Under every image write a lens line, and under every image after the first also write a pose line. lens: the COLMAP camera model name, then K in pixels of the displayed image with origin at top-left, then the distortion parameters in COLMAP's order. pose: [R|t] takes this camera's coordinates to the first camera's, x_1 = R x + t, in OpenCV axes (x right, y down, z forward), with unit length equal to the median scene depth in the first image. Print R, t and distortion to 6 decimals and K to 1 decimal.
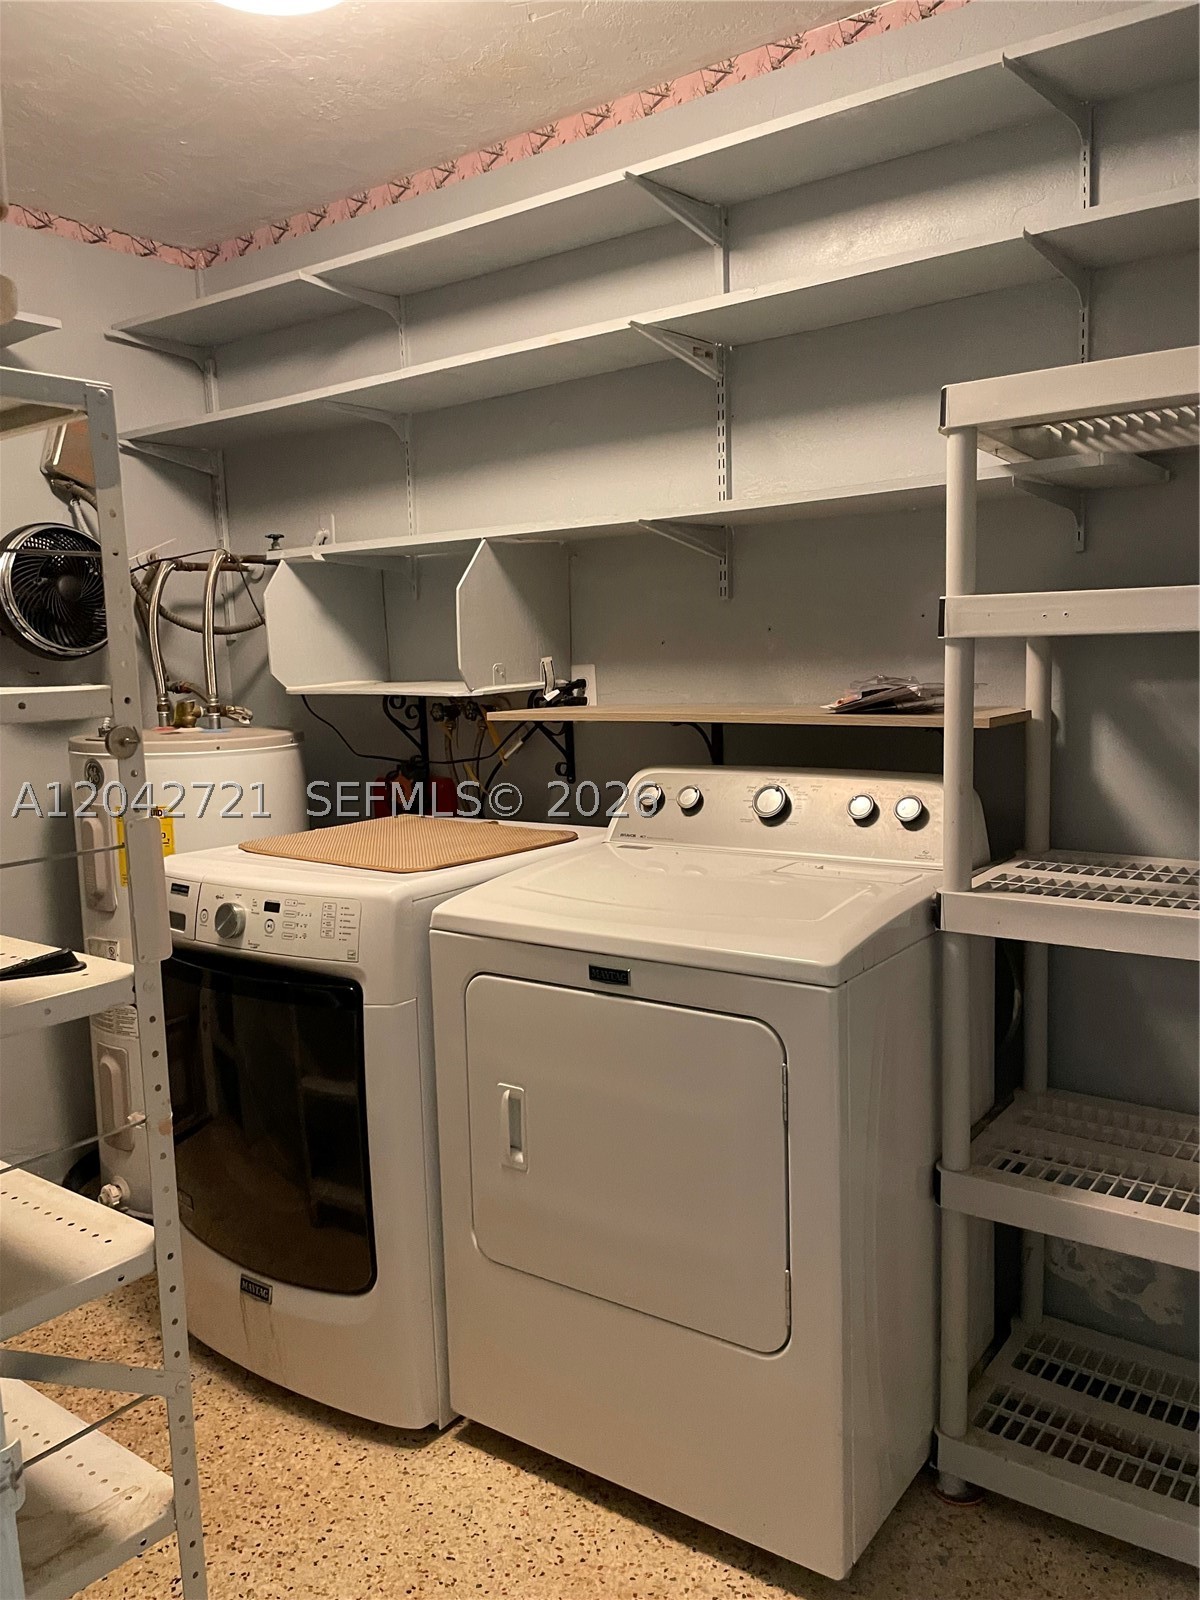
lens RADIAL K [[1241.4, 0, 602.8], [0, 1241.4, 817.7], [0, 0, 1]] dist [0.094374, -0.135804]
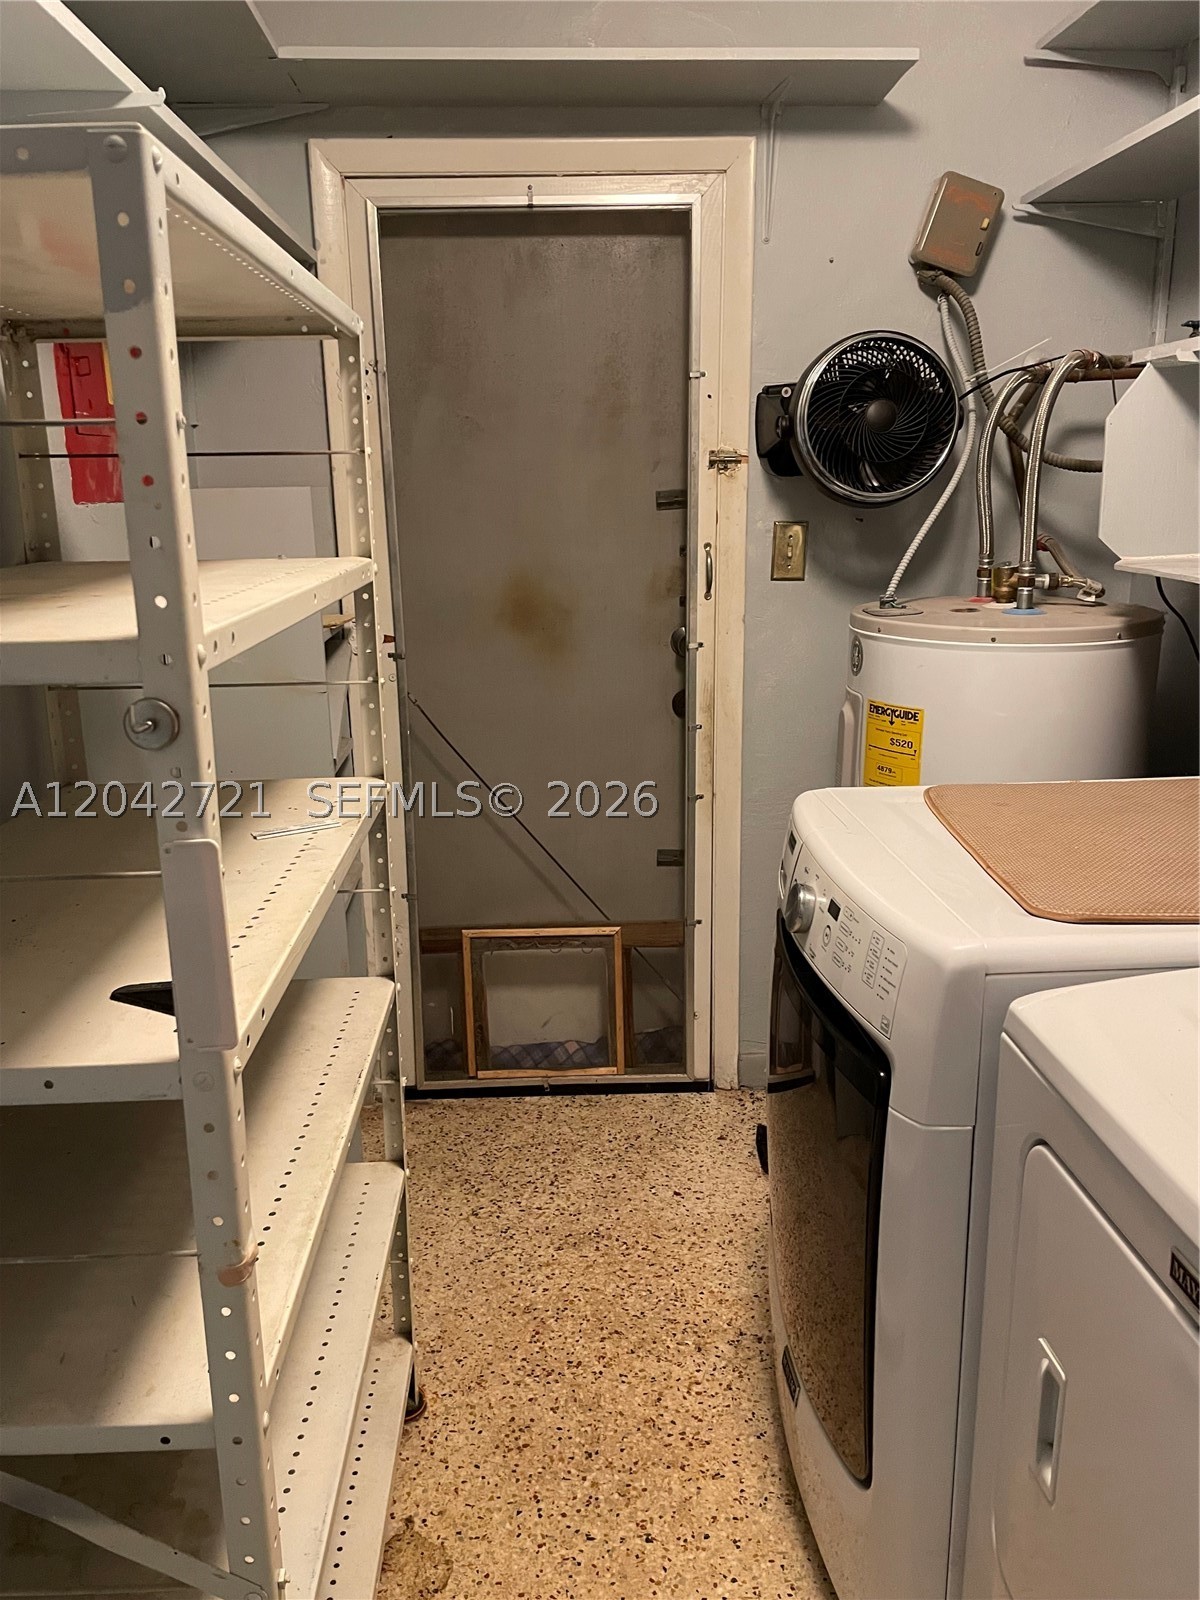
lens RADIAL K [[1241.4, 0, 602.8], [0, 1241.4, 817.7], [0, 0, 1]] dist [0.094374, -0.135804]
pose [[0.632465, 0.222644, -0.741901, 0.143786], [-0.107664, 0.973771, 0.200445, -0.096122], [0.767070, -0.046898, 0.639847, 0.441468]]
